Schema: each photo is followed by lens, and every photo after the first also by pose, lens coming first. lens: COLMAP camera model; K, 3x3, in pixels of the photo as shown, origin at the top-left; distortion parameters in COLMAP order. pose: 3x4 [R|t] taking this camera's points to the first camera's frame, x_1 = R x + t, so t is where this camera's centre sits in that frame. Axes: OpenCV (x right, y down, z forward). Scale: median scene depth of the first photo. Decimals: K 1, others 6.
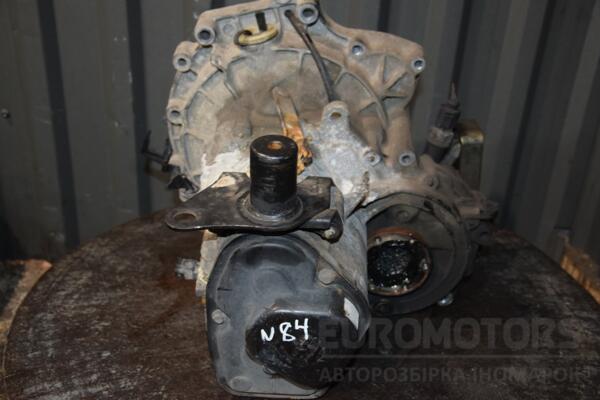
lens RADIAL K [[766.8, 0, 289.9], [0, 766.8, 208.0], [0, 0, 1]] dist [0.016936, 0.056156]
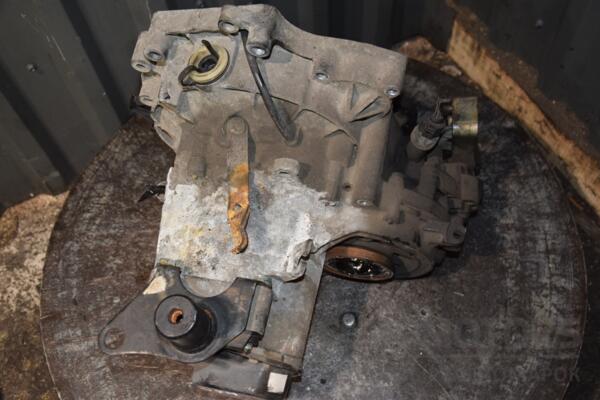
lens RADIAL K [[727.4, 0, 300.0], [0, 727.4, 200.0], [0, 0, 1]] dist [-0.007512, -0.014451]
pose [[0.974835, 0.105260, -0.196511, 0.240130], [0.037253, 0.792192, 0.609134, -0.595965], [0.219792, -0.601125, 0.768336, 0.267852]]
